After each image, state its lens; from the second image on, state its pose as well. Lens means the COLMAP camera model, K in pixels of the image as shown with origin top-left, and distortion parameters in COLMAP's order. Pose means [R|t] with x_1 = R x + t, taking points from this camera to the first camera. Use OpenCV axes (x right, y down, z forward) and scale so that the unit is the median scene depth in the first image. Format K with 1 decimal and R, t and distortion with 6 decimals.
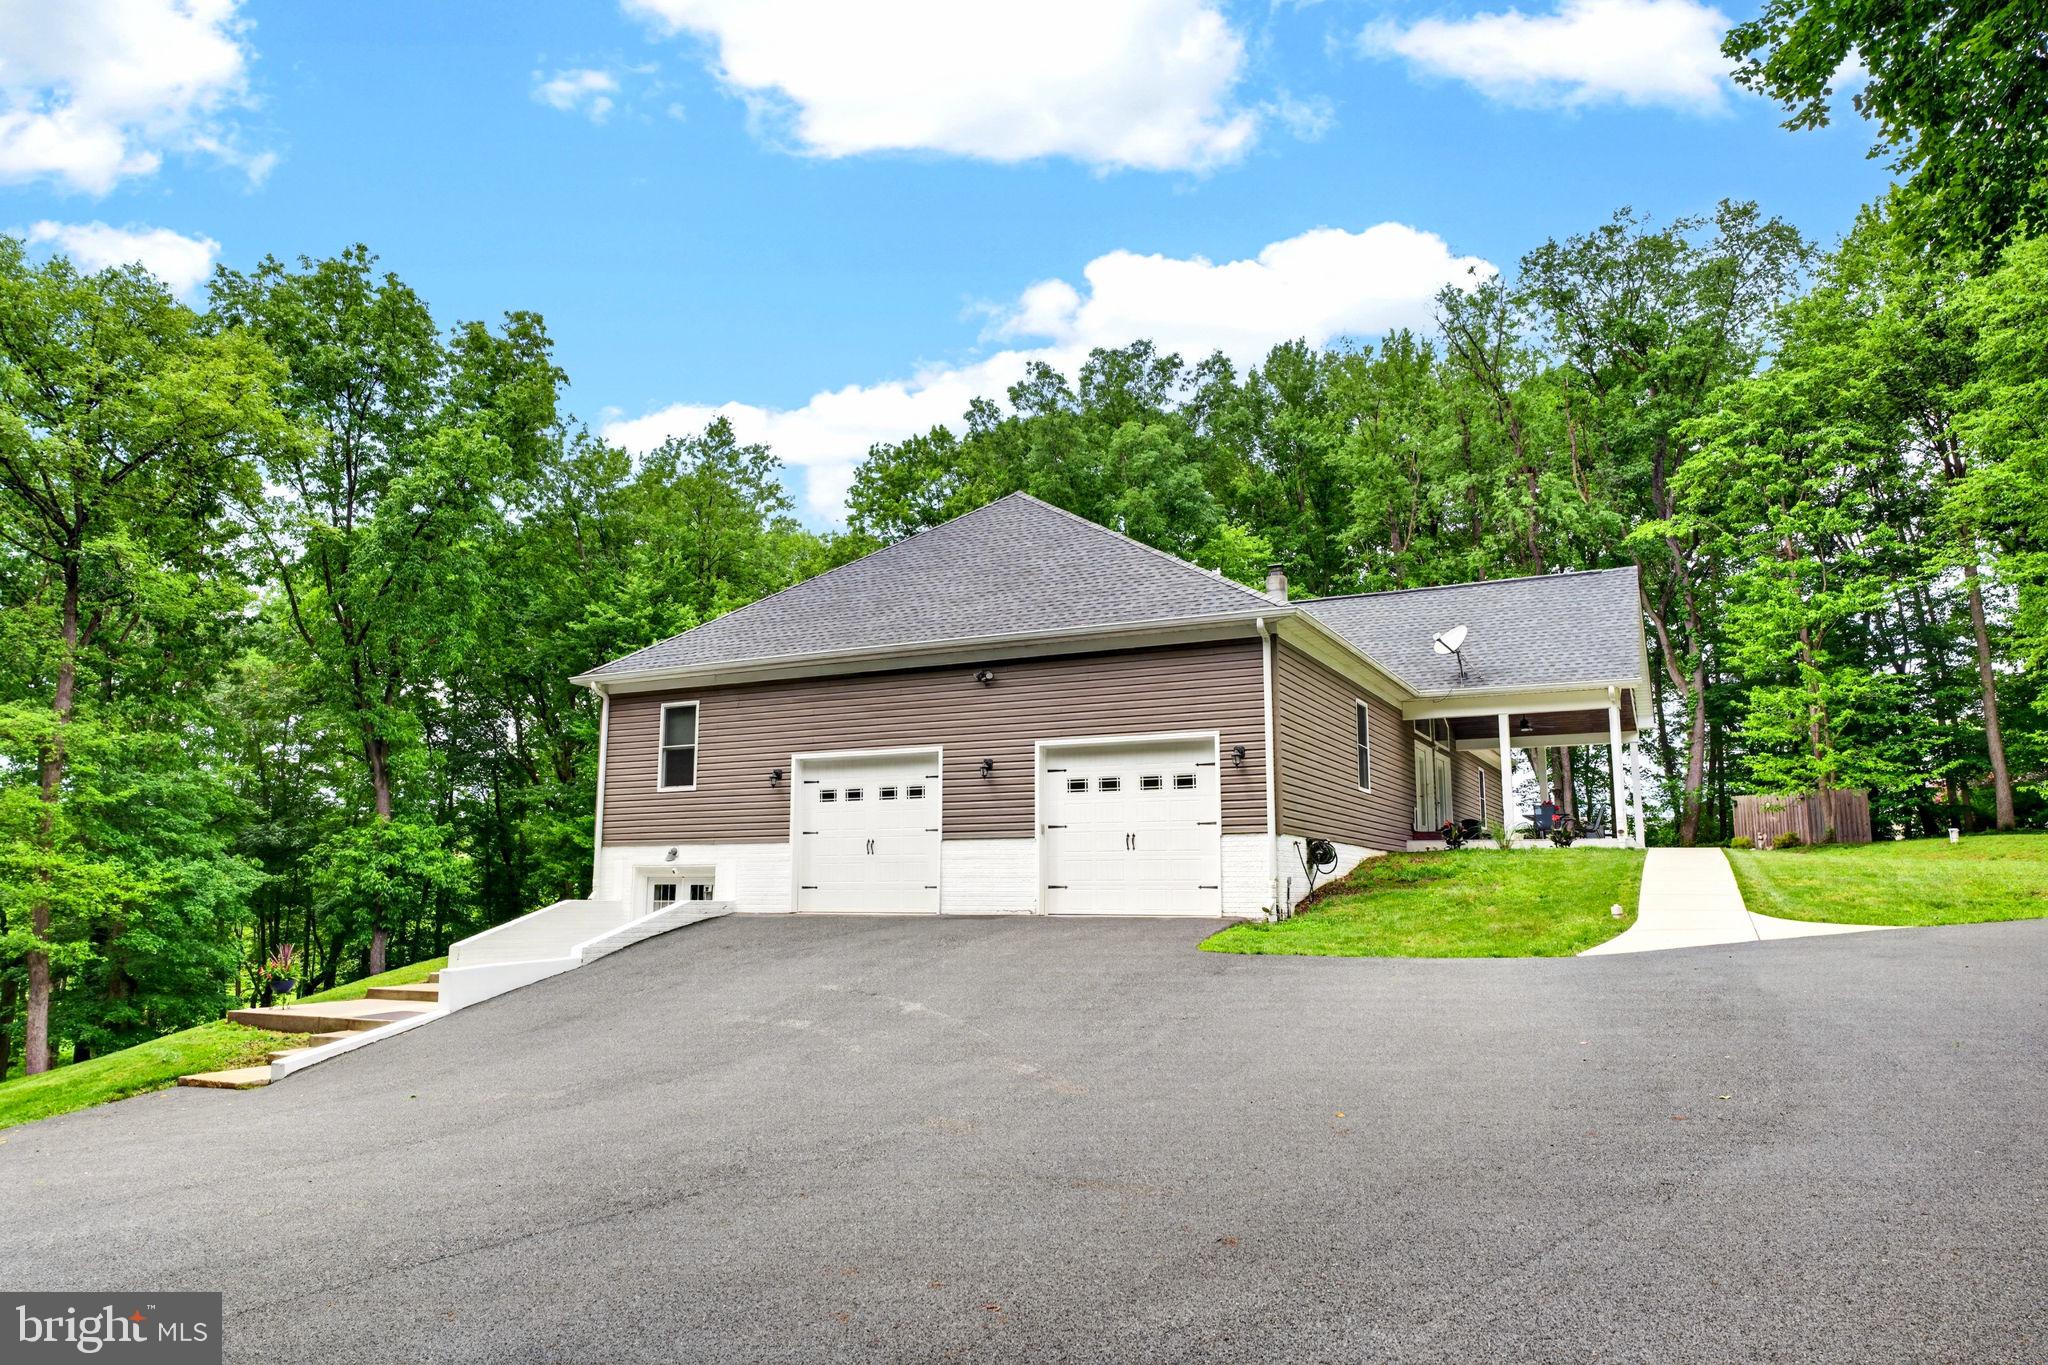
lens RADIAL K [[1355.4, 0, 1012.5], [0, 1355.4, 677.8], [0, 0, 1]] dist [-0.000452, 0.003881]
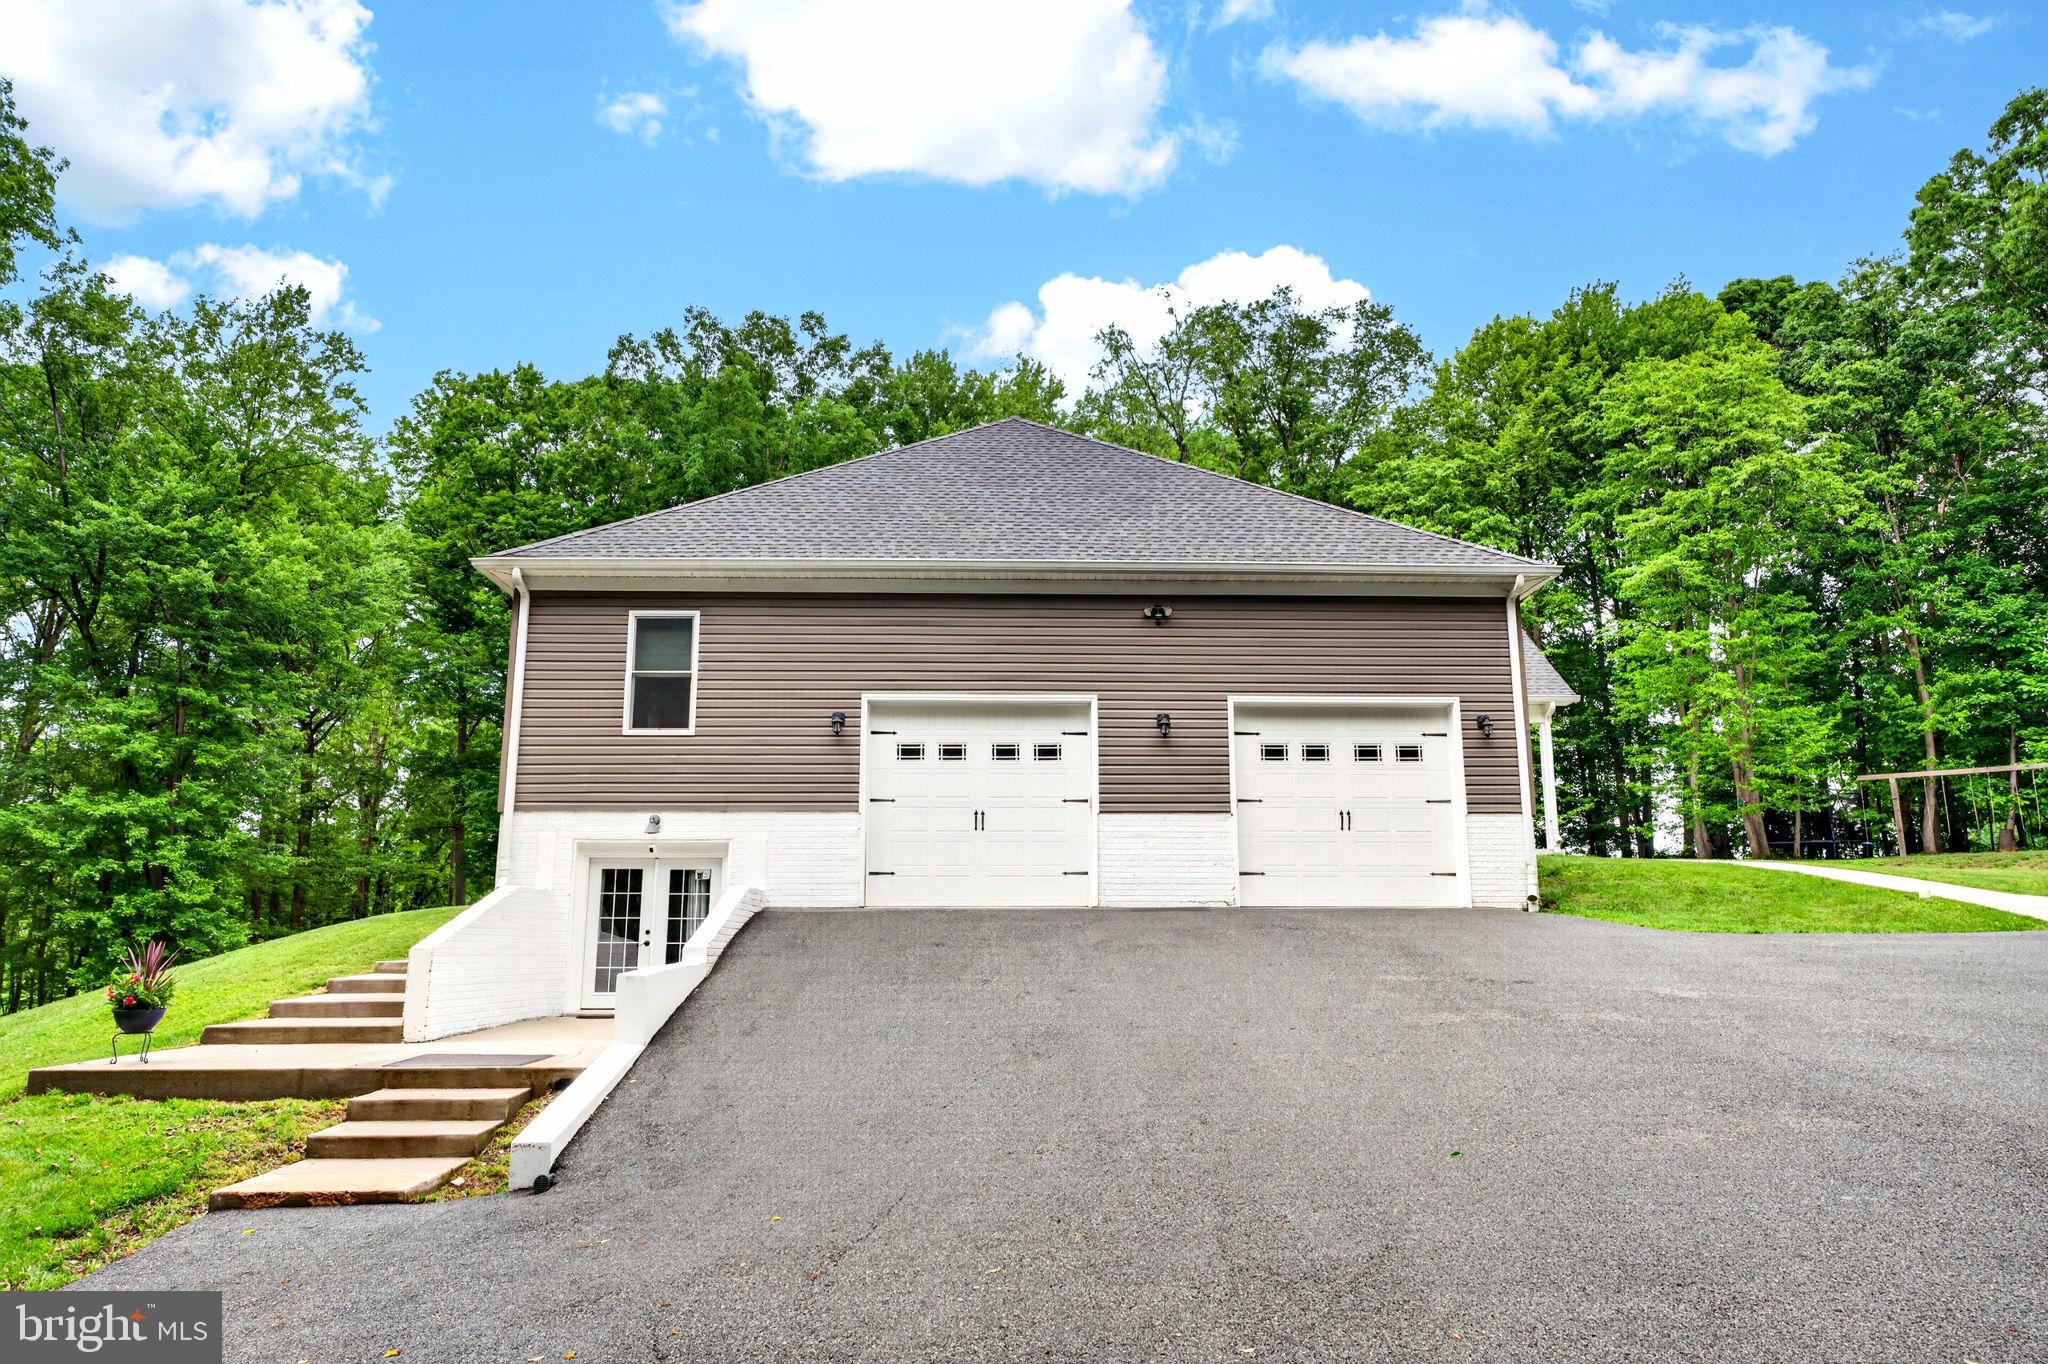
lens RADIAL K [[1355.4, 0, 1026.7], [0, 1355.4, 688.6], [0, 0, 1]] dist [-0.000452, 0.003881]
pose [[0.872173, 0.089698, 0.480903, -0.426476], [-0.074841, 0.995940, -0.050030, 0.081399], [-0.483438, 0.007644, 0.875345, 0.298675]]
